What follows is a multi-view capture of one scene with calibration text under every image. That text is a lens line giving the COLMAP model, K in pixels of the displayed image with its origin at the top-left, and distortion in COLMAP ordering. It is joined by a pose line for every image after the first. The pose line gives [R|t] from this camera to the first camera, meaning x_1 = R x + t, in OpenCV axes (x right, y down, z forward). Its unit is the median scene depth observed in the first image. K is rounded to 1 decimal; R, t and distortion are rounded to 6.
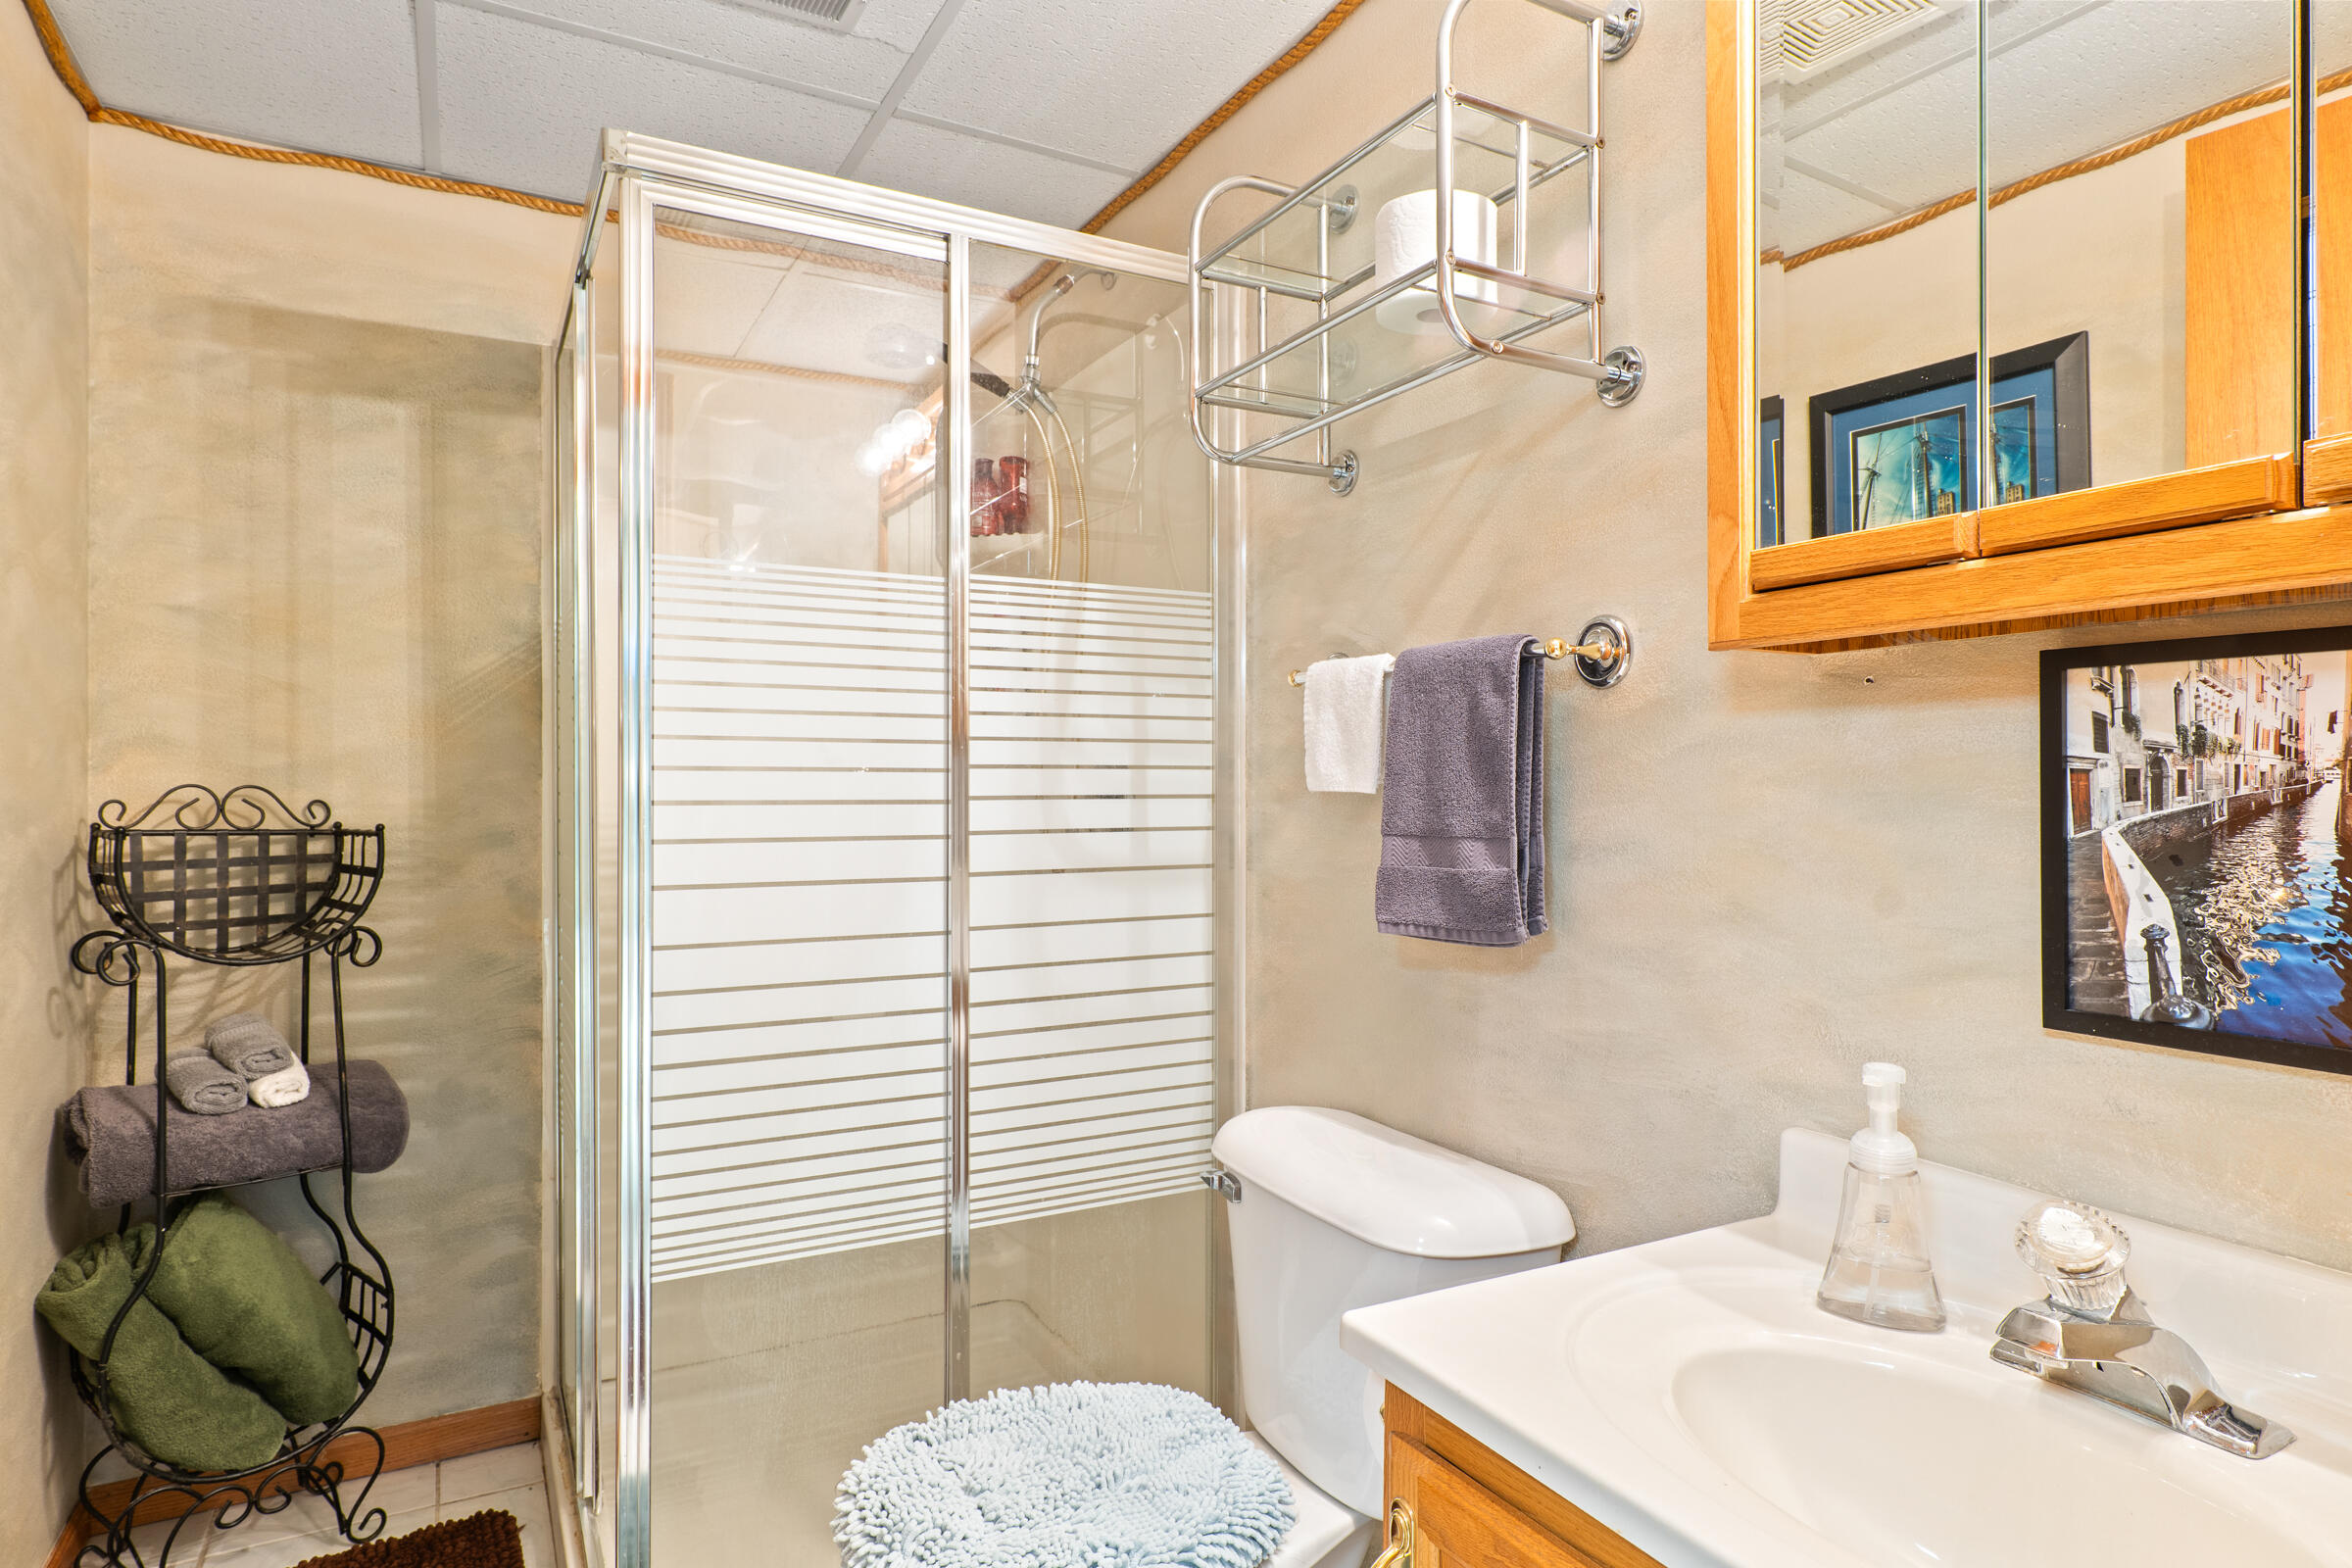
lens RADIAL K [[1291.2, 0, 1178.2], [0, 1291.2, 780.8], [0, 0, 1]] dist [-0.006324, 0.004246]
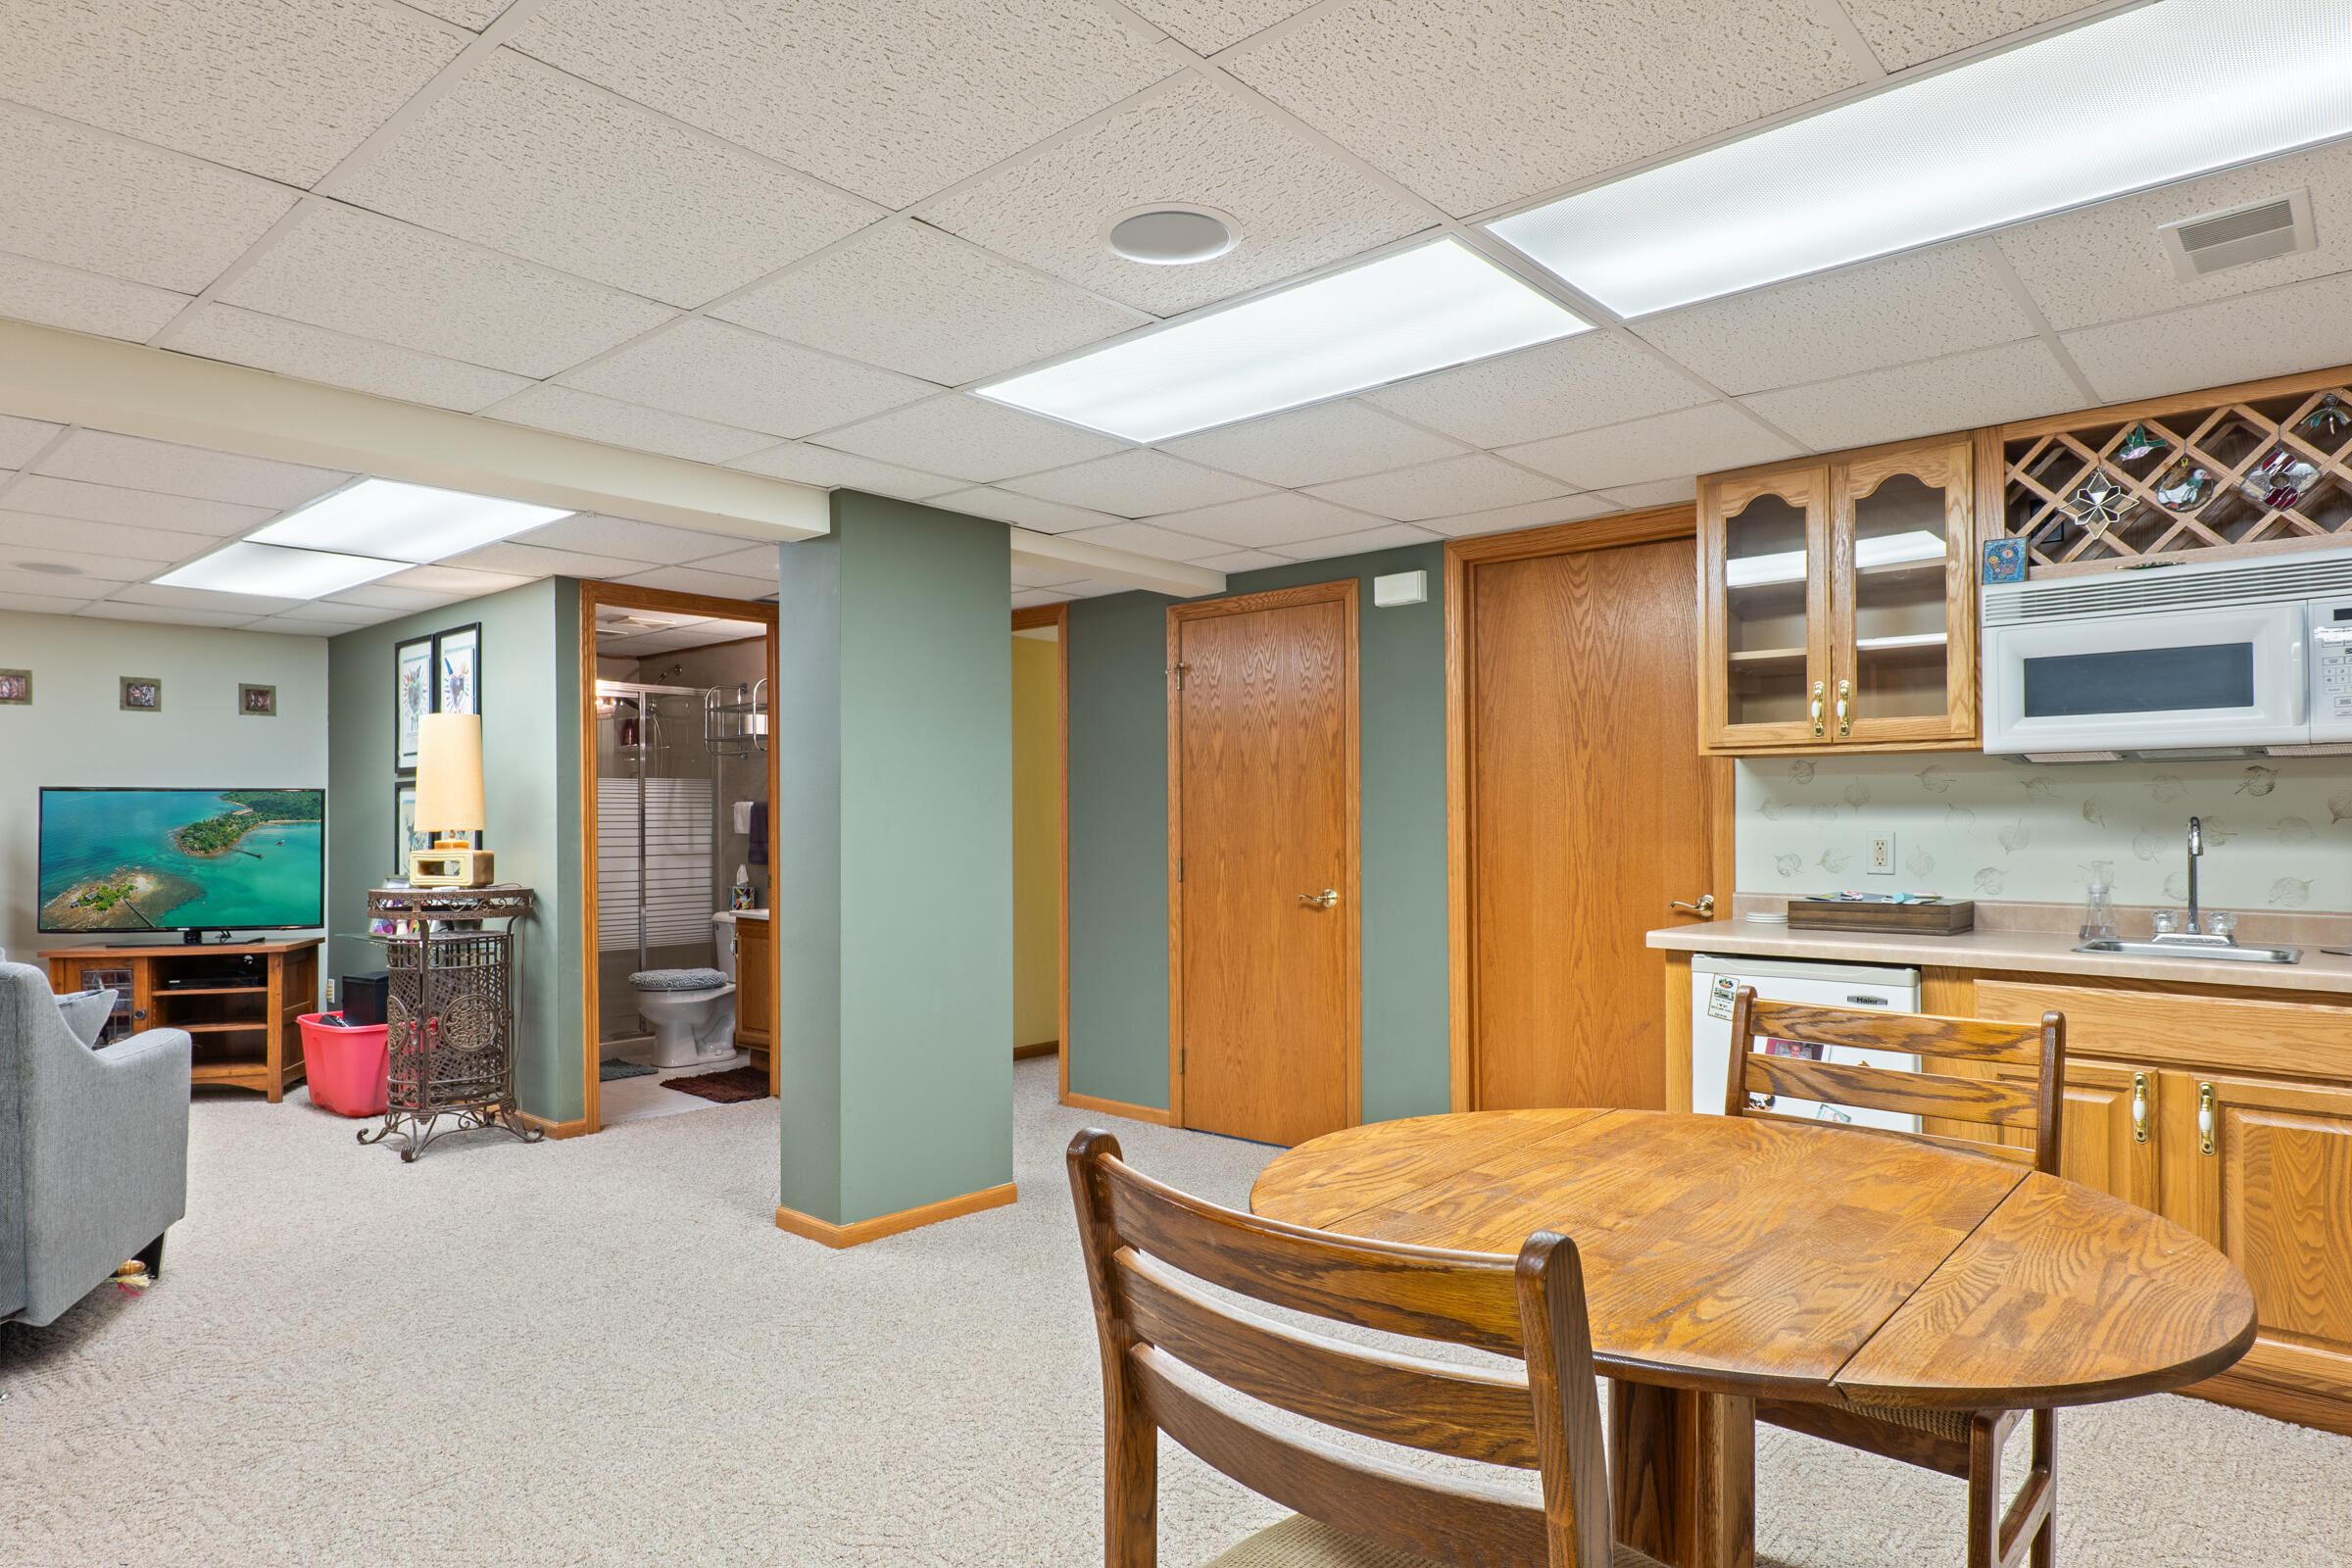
lens RADIAL K [[1300.3, 0, 1166.2], [0, 1300.3, 816.0], [0, 0, 1]] dist [0.000431, 0.003927]
pose [[0.933227, -0.001416, 0.359284, -0.102406], [0.001482, 0.999999, 0.000094, -0.043933], [-0.359284, 0.000444, 0.933228, -3.126337]]
